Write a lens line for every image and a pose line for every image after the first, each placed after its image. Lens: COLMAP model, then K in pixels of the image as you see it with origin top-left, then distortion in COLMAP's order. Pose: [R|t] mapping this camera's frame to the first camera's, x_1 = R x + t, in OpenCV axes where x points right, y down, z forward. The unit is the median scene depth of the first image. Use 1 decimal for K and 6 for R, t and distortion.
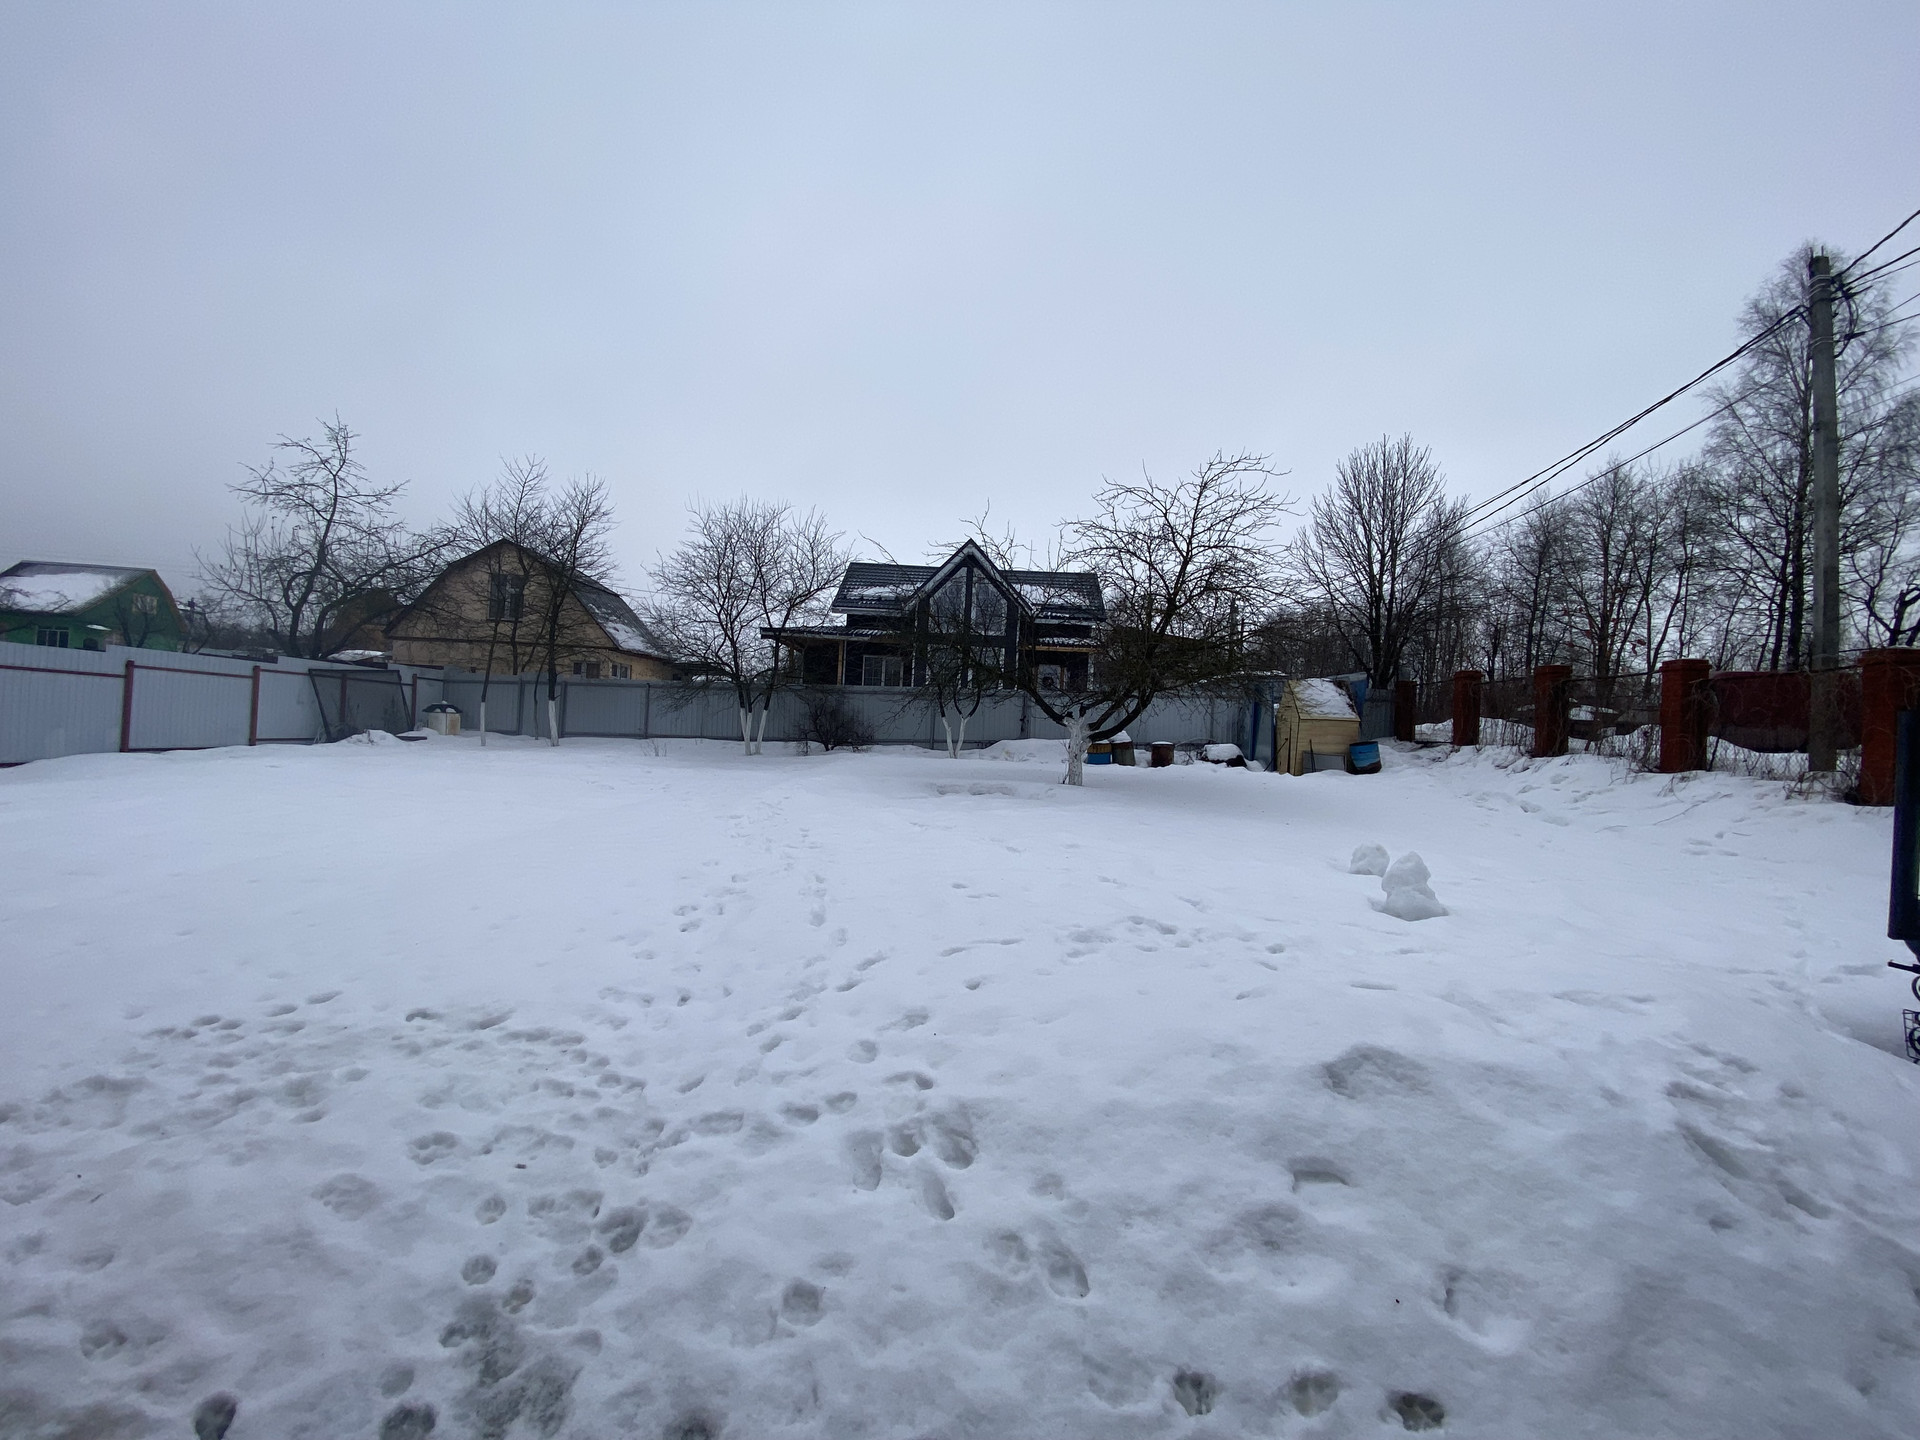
lens RADIAL K [[777.7, 0, 962.8], [0, 777.7, 725.6], [0, 0, 1]] dist [0.042555, -0.036230]
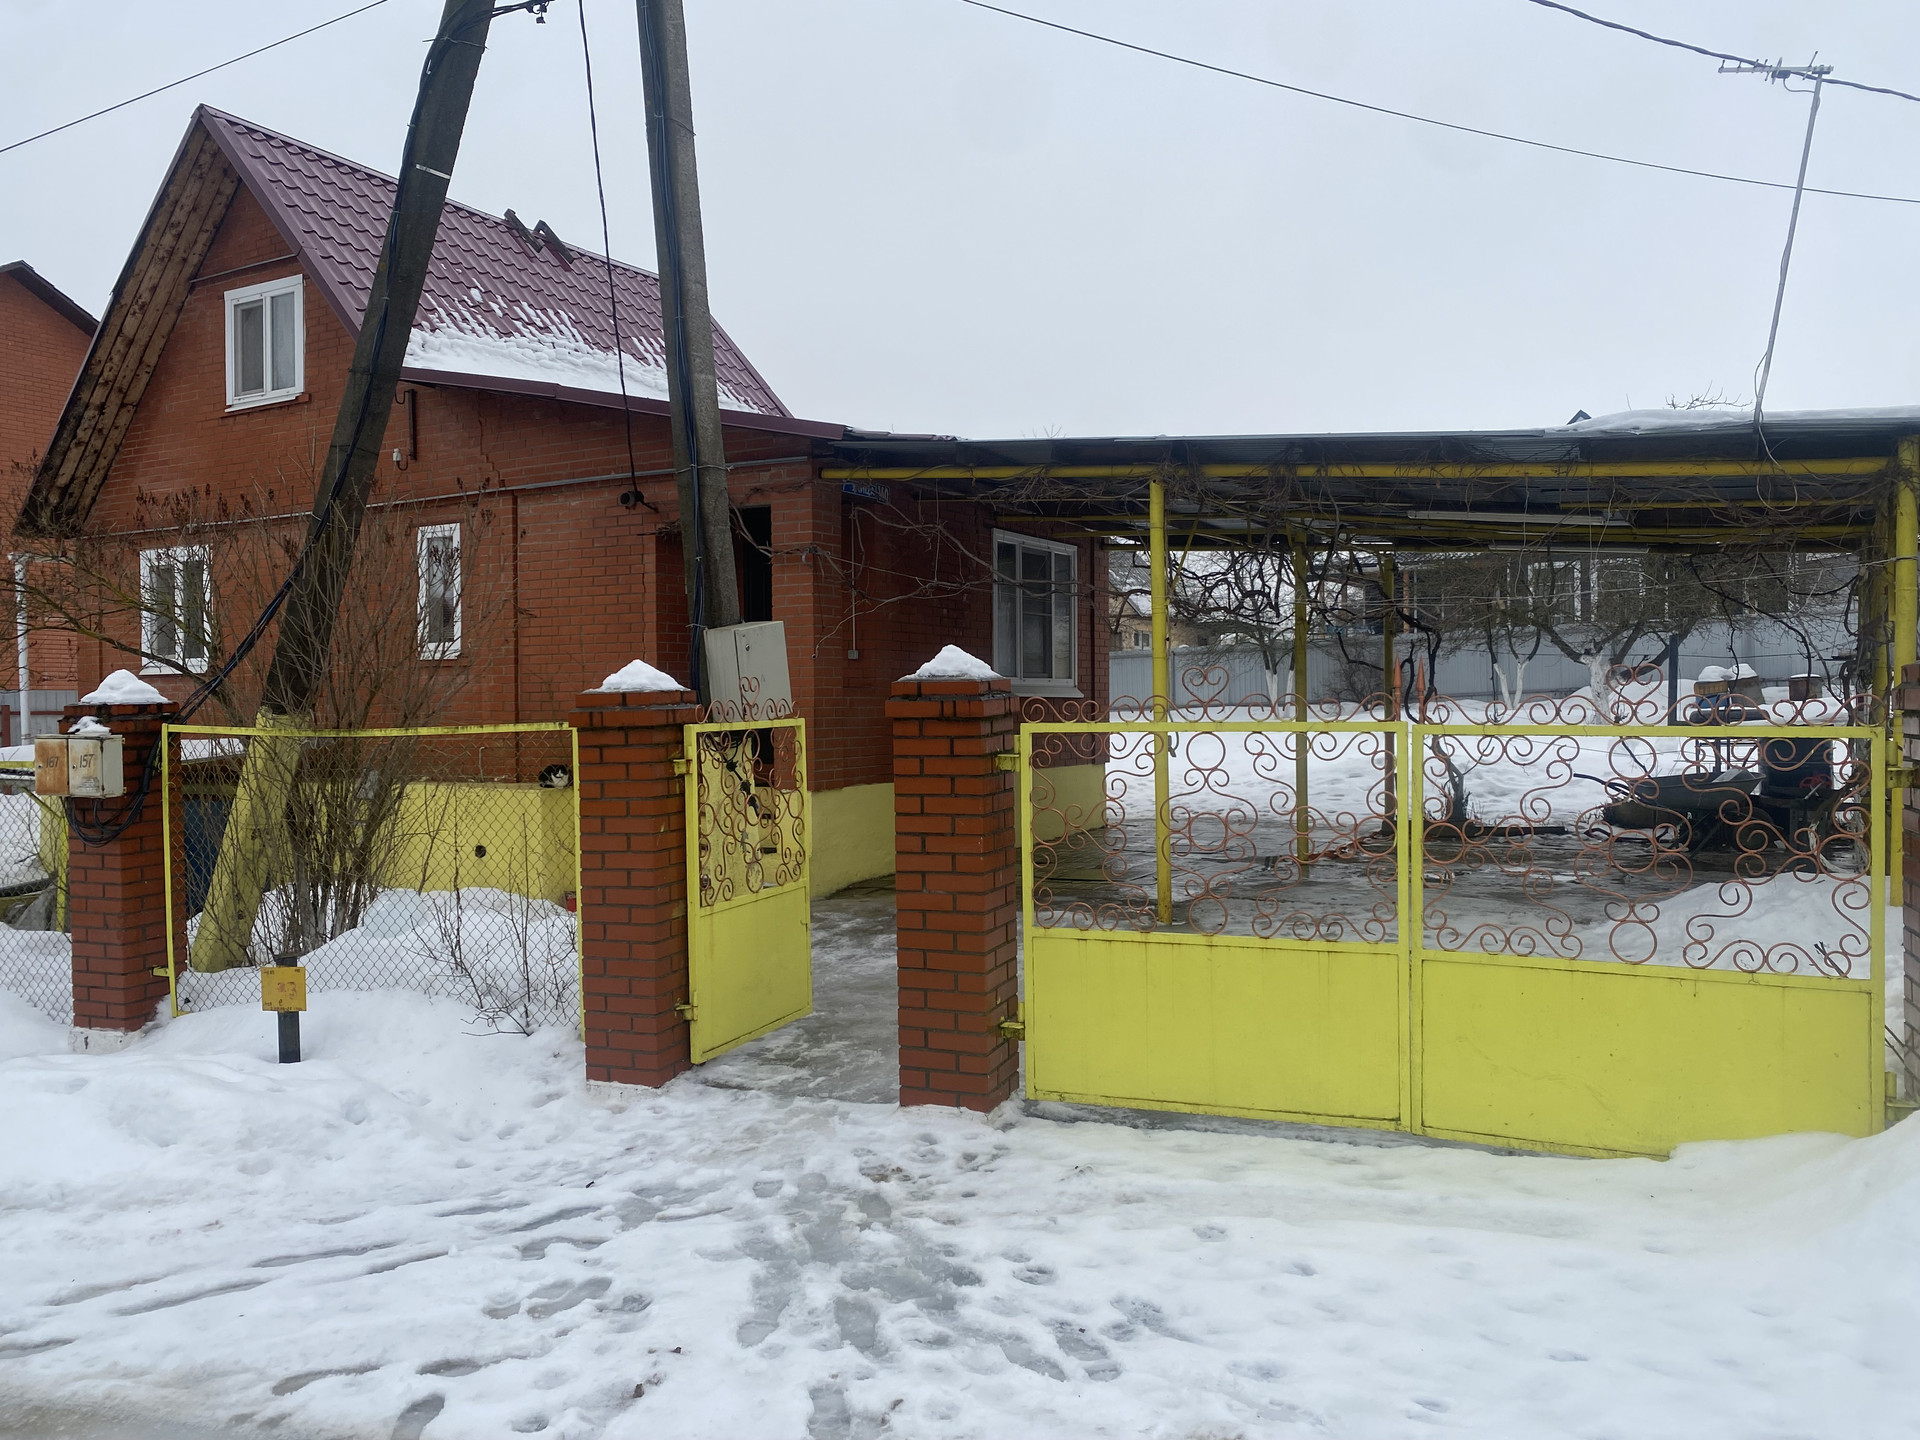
lens RADIAL K [[1473.7, 0, 966.2], [0, 1473.7, 718.6], [0, 0, 1]] dist [0.014058, 0.000242]
pose [[0.866193, -0.055433, -0.496626, 0.367613], [0.060467, 0.998152, -0.005949, 0.031695], [0.496038, -0.024876, 0.867944, -0.944385]]
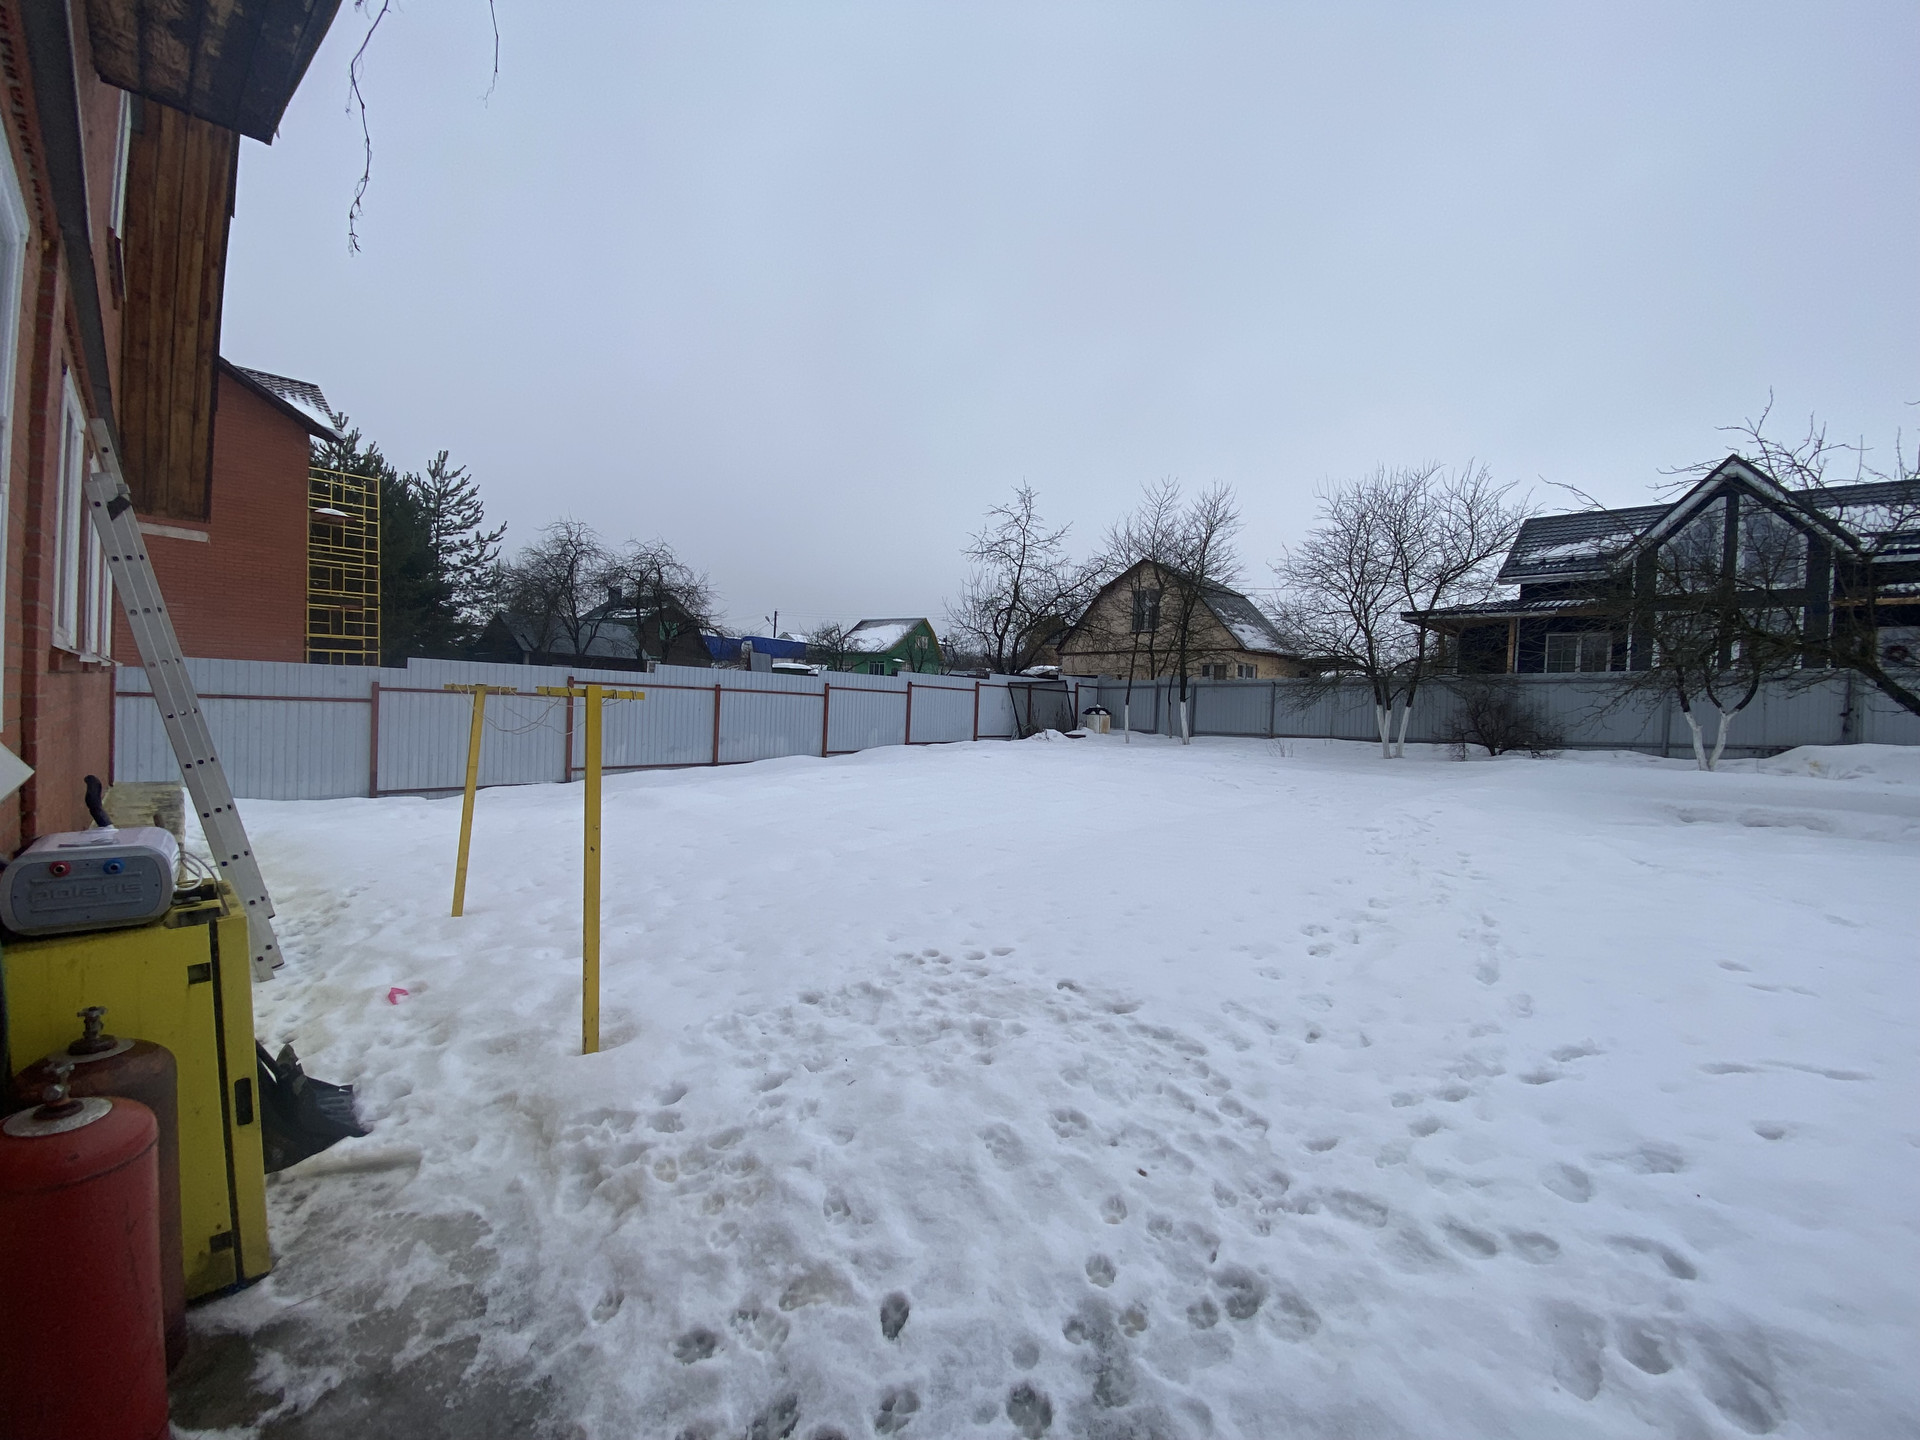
lens RADIAL K [[780.4, 0, 948.8], [0, 780.4, 718.0], [0, 0, 1]] dist [0.016525, -0.019307]
pose [[0.712378, -0.010352, -0.701720, -0.006377], [0.004268, 0.999937, -0.010419, -0.000787], [0.701783, 0.004428, 0.712377, 0.021836]]
